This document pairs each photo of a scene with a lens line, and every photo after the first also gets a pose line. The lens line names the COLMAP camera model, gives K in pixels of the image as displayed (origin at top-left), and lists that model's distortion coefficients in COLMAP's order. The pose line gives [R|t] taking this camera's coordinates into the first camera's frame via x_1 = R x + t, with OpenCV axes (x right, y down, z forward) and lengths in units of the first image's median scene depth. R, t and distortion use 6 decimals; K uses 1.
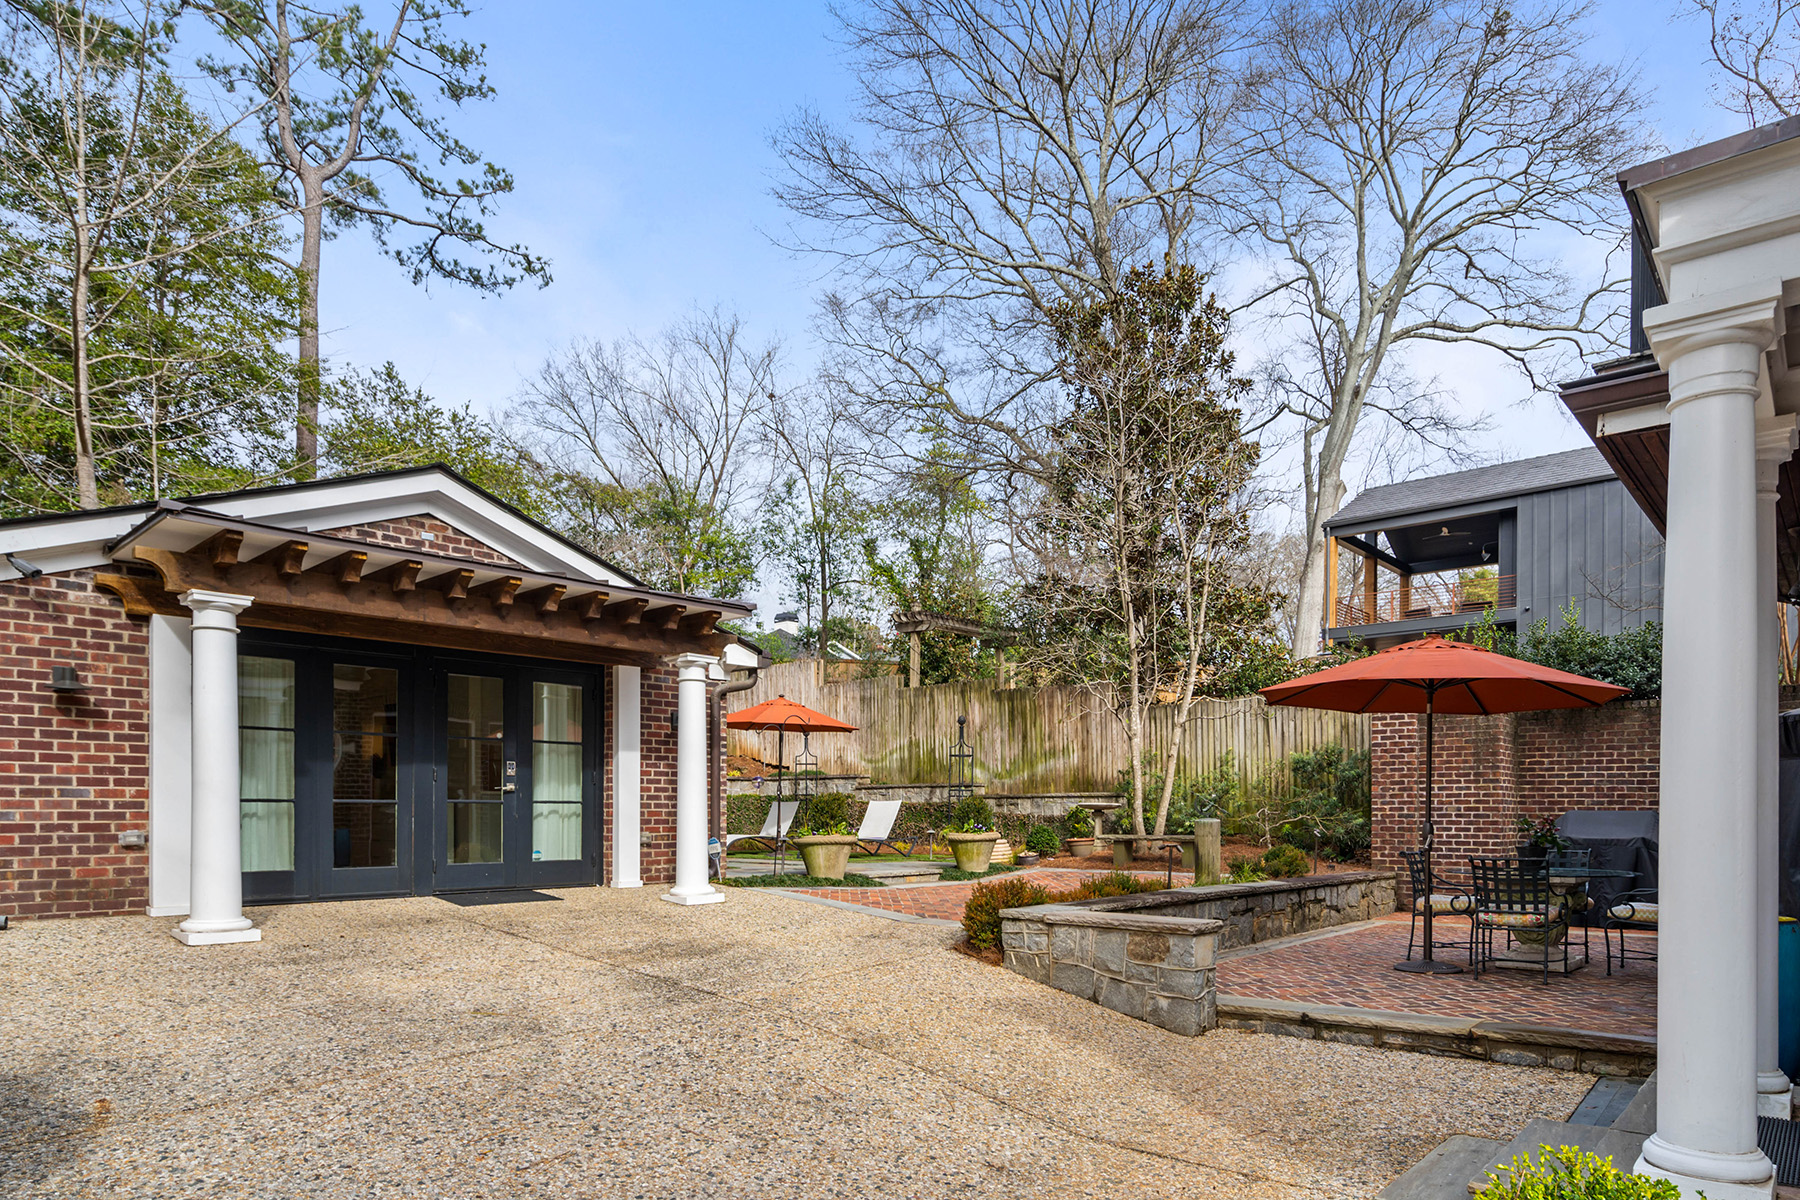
lens RADIAL K [[1040.3, 0, 900.0], [0, 1040.3, 600.0], [0, 0, 1]] dist [0.004879, 0.000422]
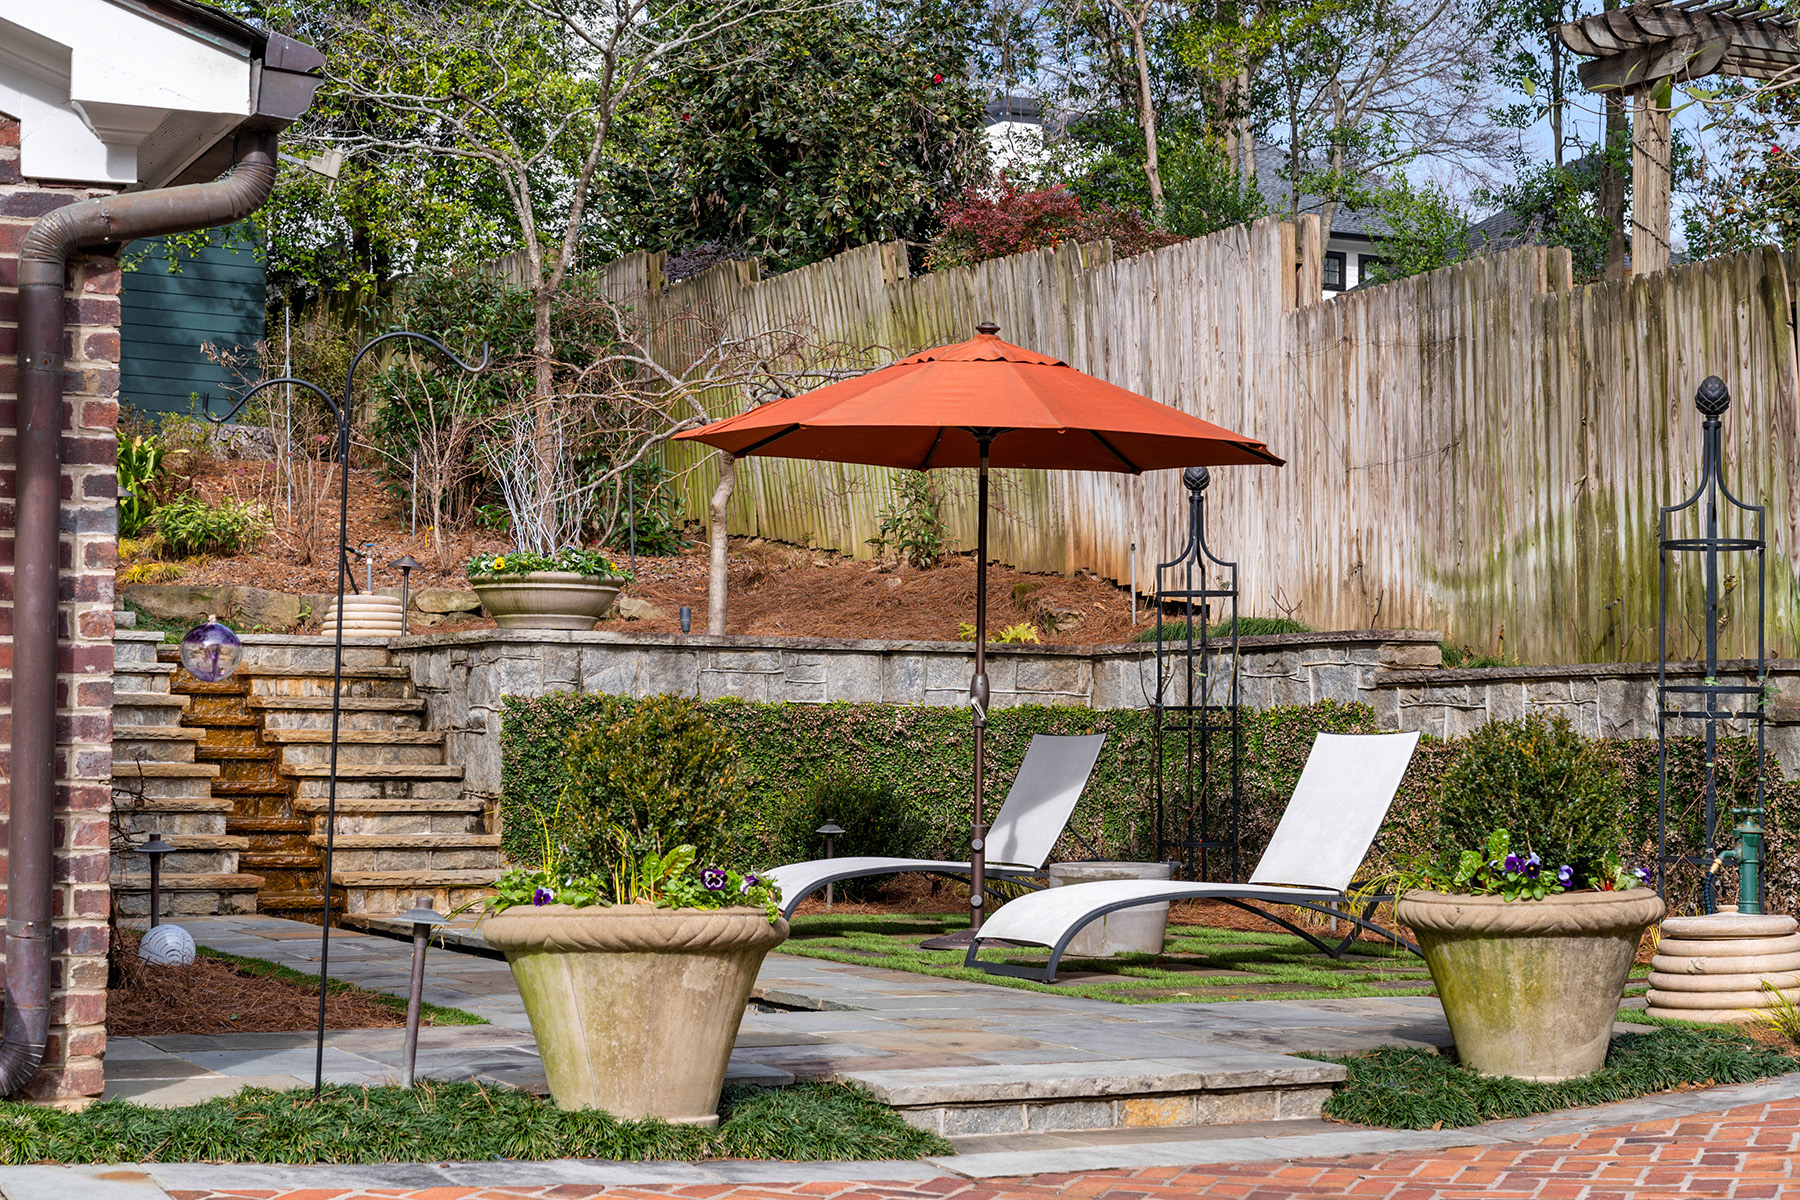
lens RADIAL K [[2917.7, 0, 900.0], [0, 2917.7, 600.0], [0, 0, 1]] dist [-0.035194, -0.087664]
pose [[0.932012, -0.010278, -0.362282, 0.167813], [0.064508, 0.988341, 0.137916, 0.078031], [0.356641, -0.151909, 0.921809, 0.429444]]
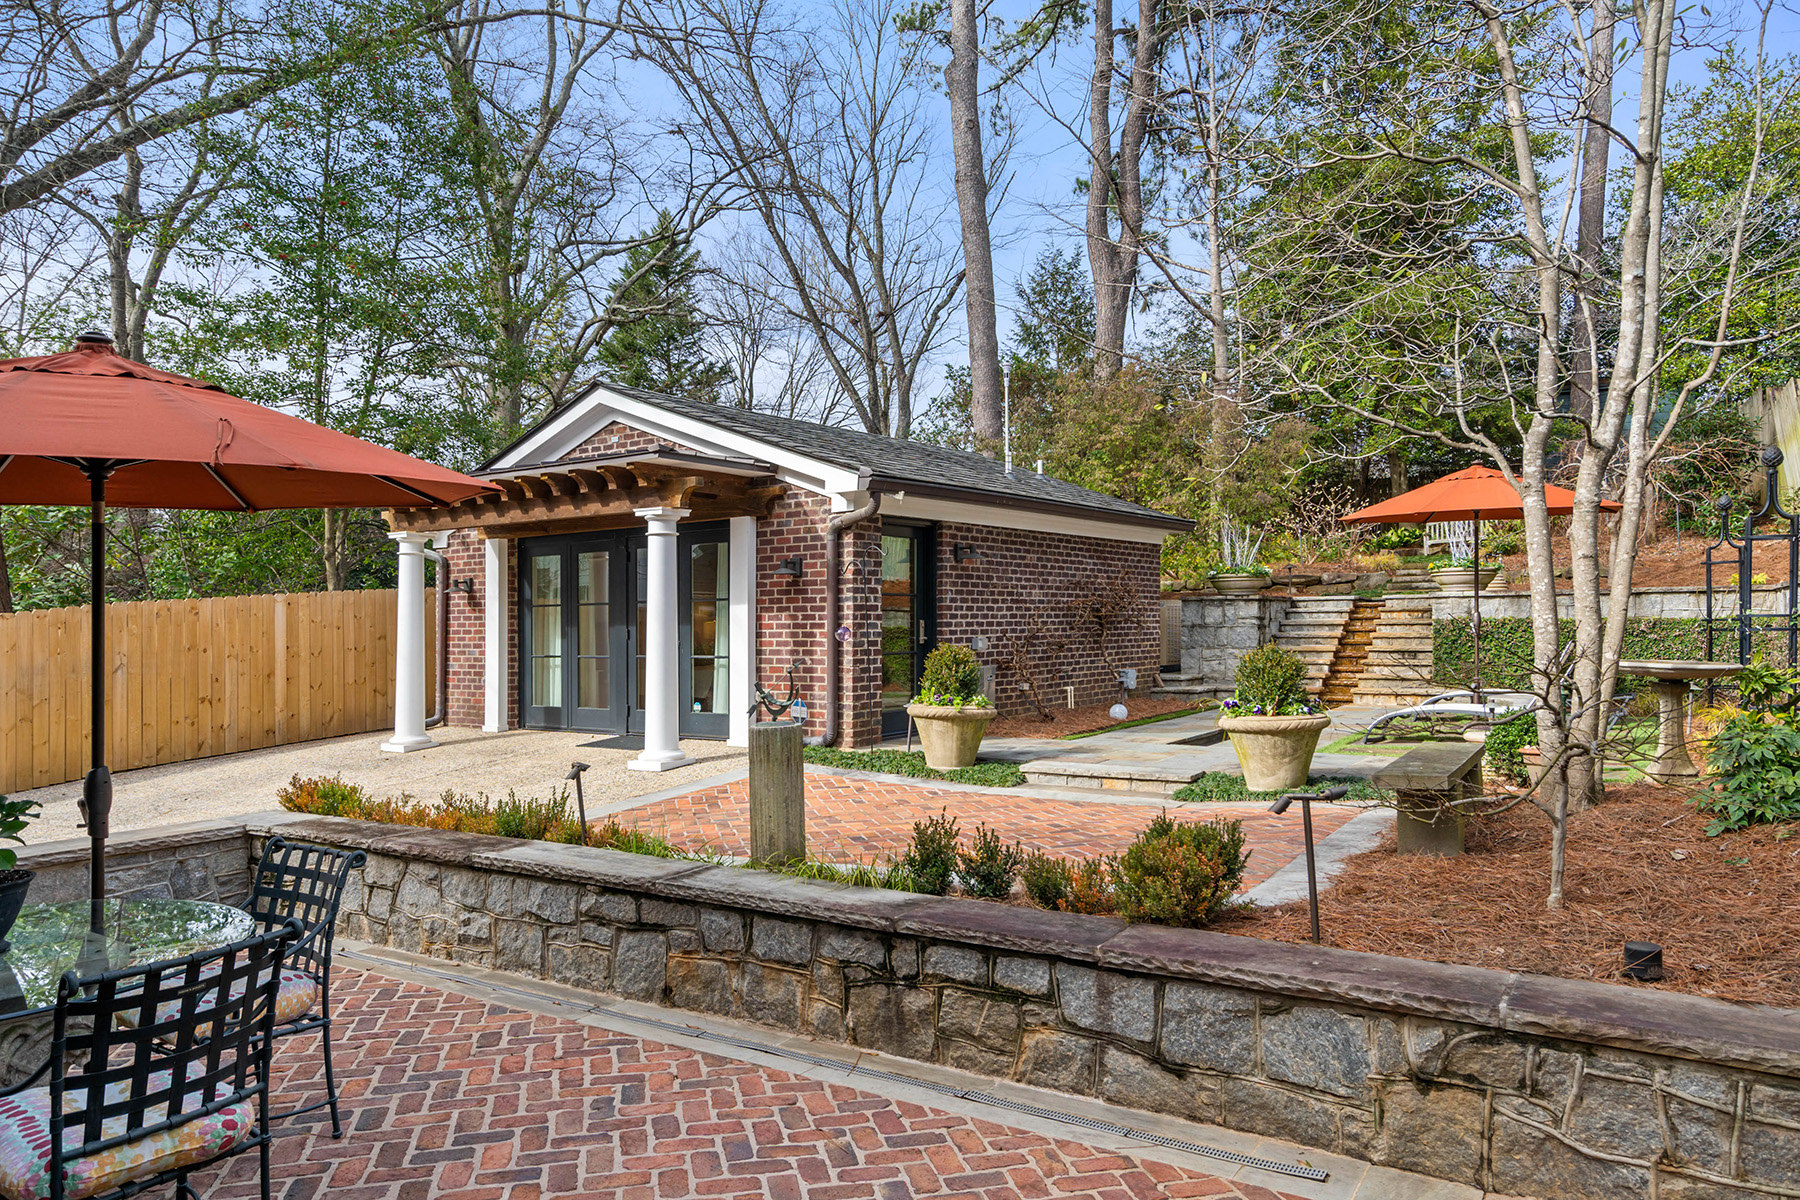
lens RADIAL K [[1102.6, 0, 900.0], [0, 1102.6, 600.0], [0, 0, 1]] dist [-0.001839, -0.000198]
pose [[0.190033, -0.025832, -0.981438, 0.606551], [0.209748, 0.977642, 0.014881, 0.123910], [0.959111, -0.208682, 0.191203, 0.751829]]
